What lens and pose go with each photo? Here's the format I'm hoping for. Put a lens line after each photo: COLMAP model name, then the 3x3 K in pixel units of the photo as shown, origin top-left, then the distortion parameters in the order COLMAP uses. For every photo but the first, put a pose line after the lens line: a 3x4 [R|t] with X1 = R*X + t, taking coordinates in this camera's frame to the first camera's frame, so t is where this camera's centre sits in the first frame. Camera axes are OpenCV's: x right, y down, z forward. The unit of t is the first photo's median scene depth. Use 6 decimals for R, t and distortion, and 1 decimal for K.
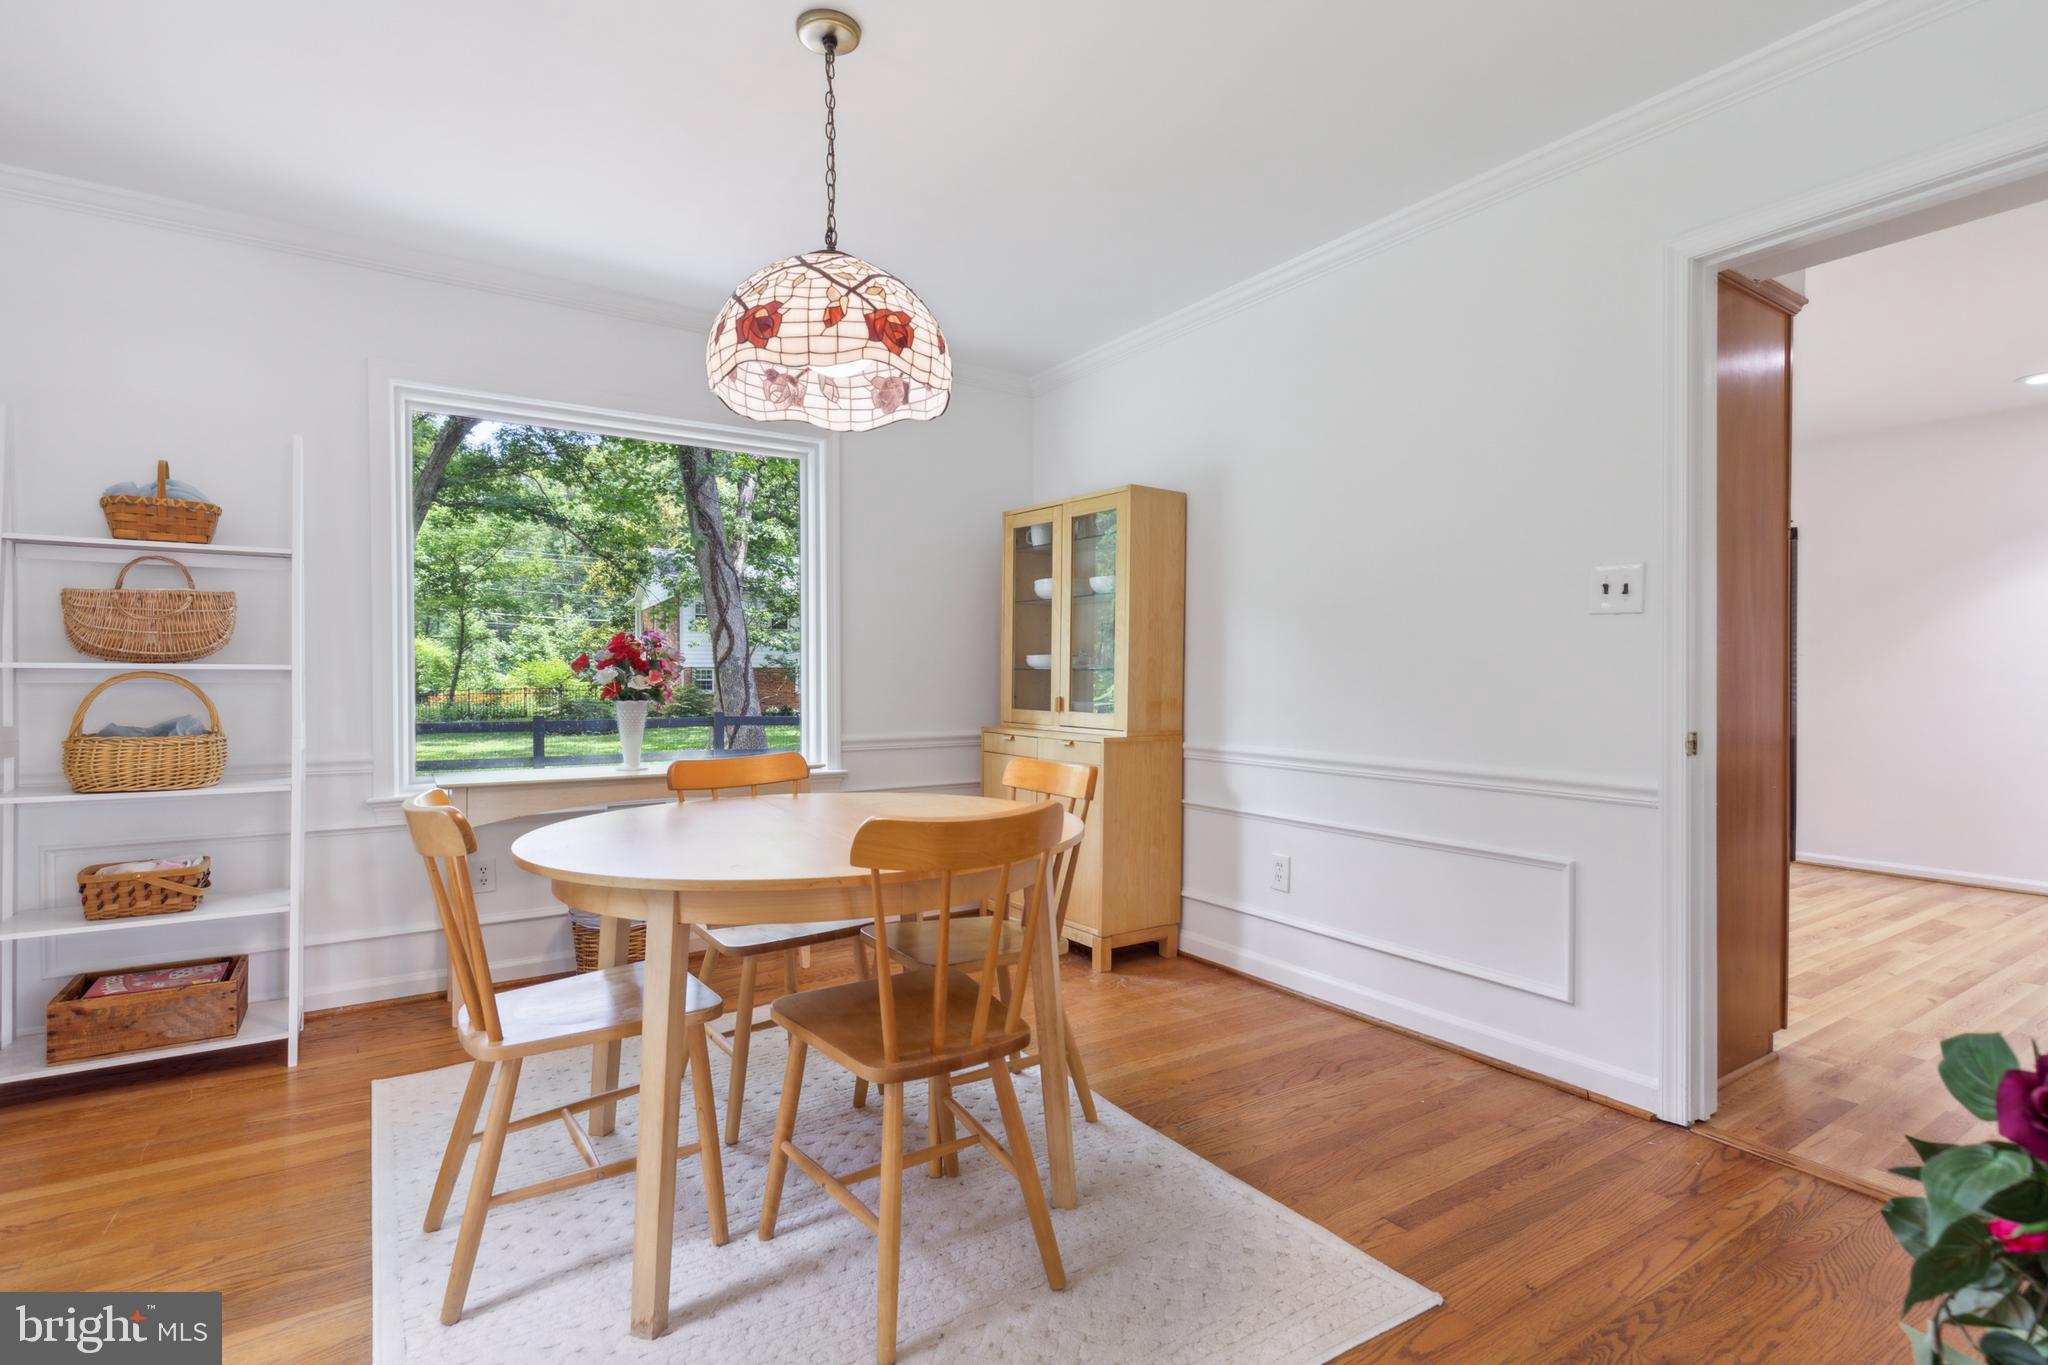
lens RADIAL K [[965.2, 0, 1023.8], [0, 965.2, 690.6], [0, 0, 1]] dist [0.005042, 0.002002]
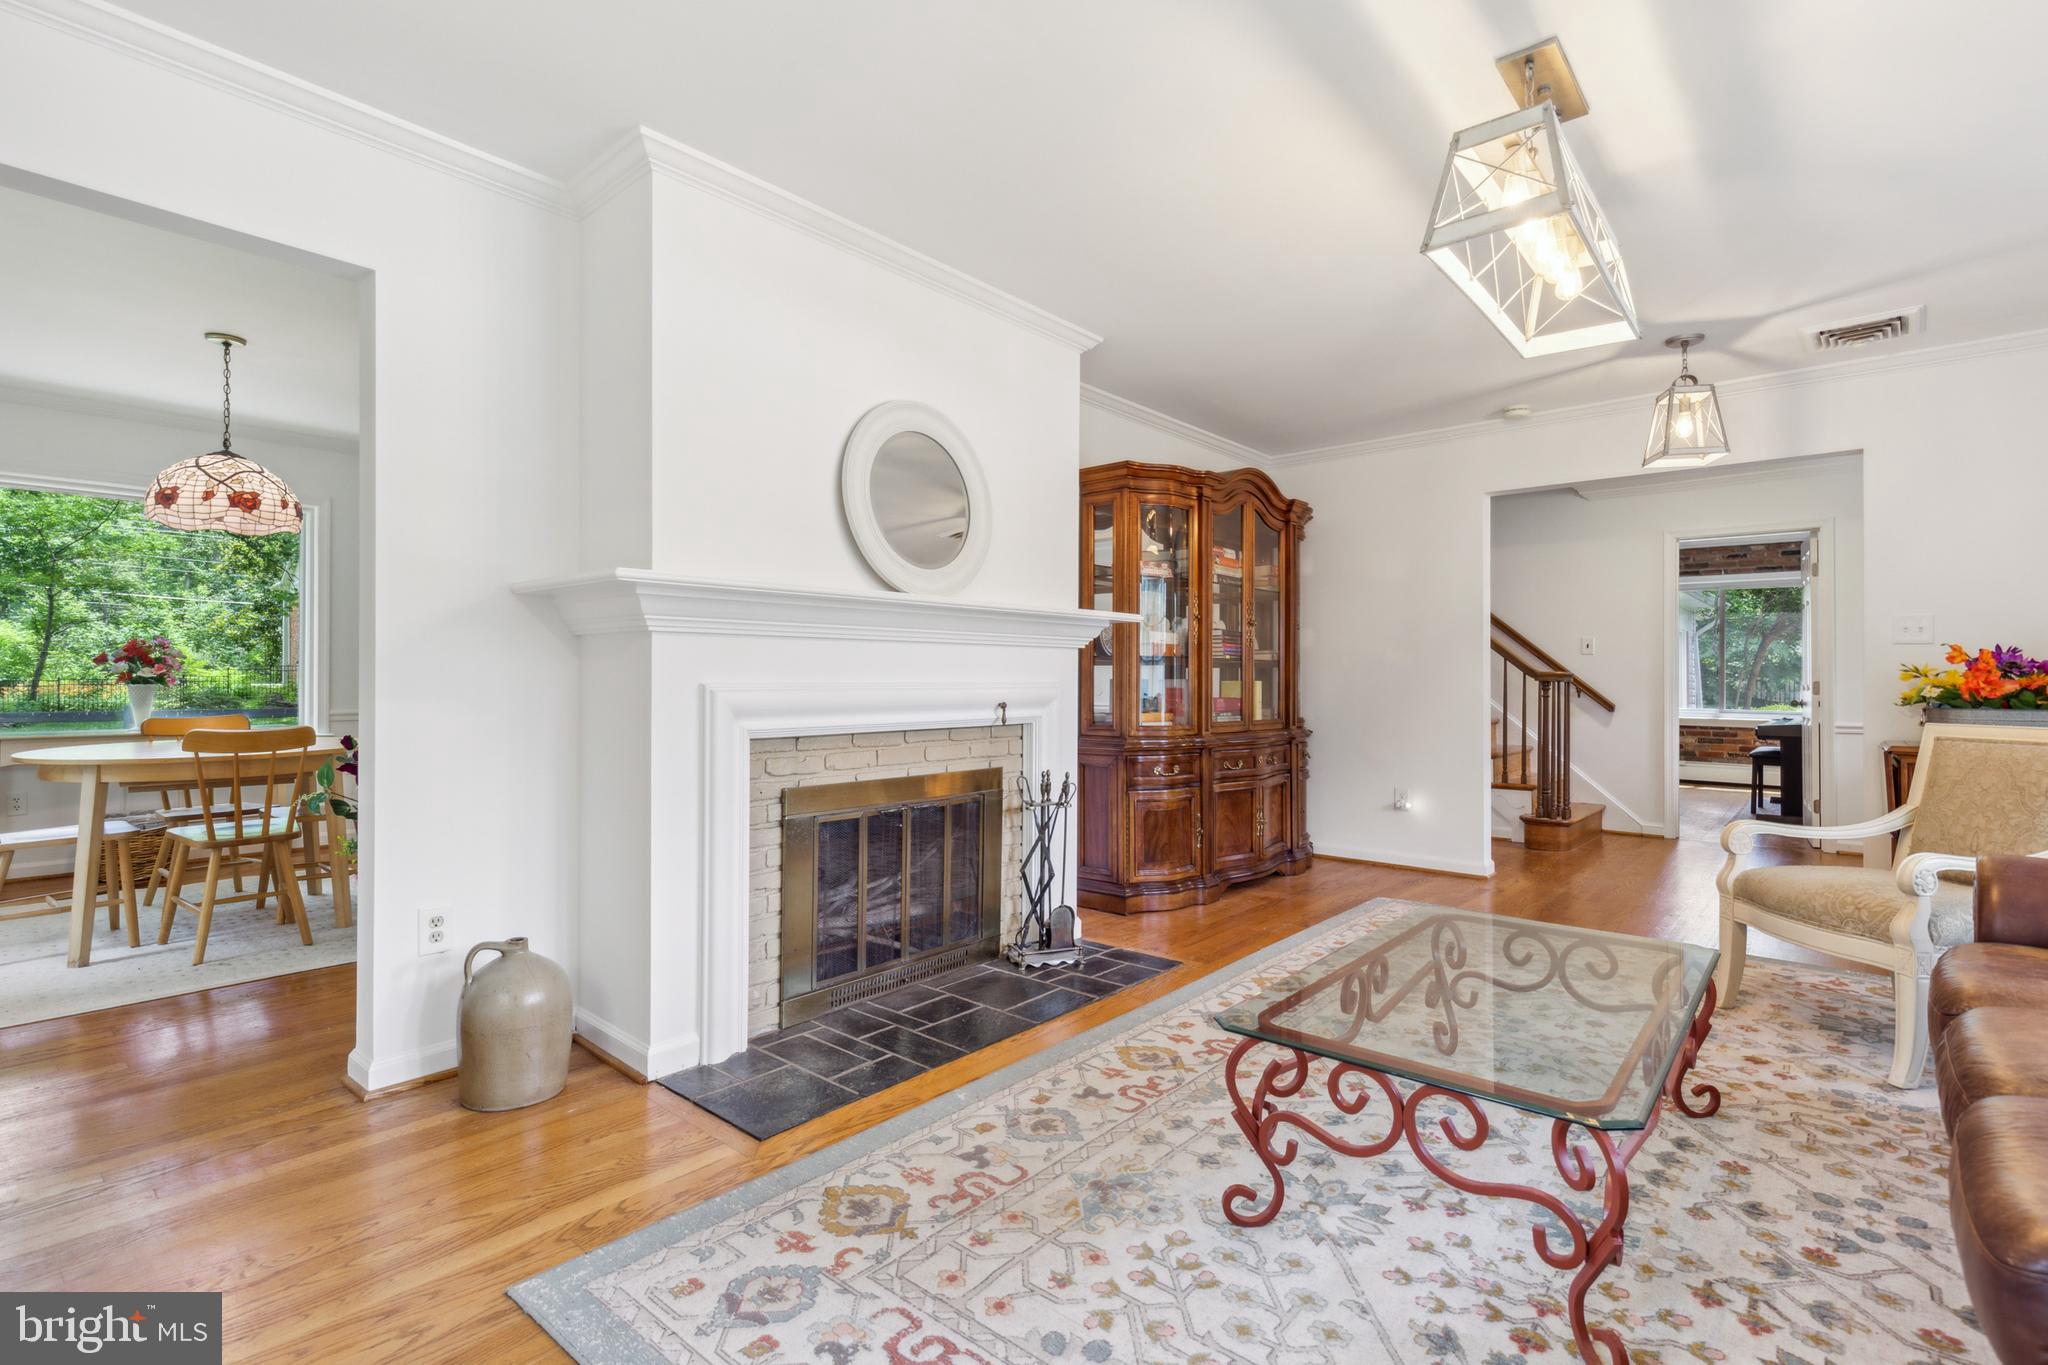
lens RADIAL K [[965.2, 0, 1018.7], [0, 965.2, 672.9], [0, 0, 1]] dist [0.005042, 0.002002]
pose [[0.968205, 0.005210, 0.250105, 0.055878], [-0.002402, 0.999931, -0.011534, 0.000709], [-0.250148, 0.010567, 0.968150, -0.083395]]
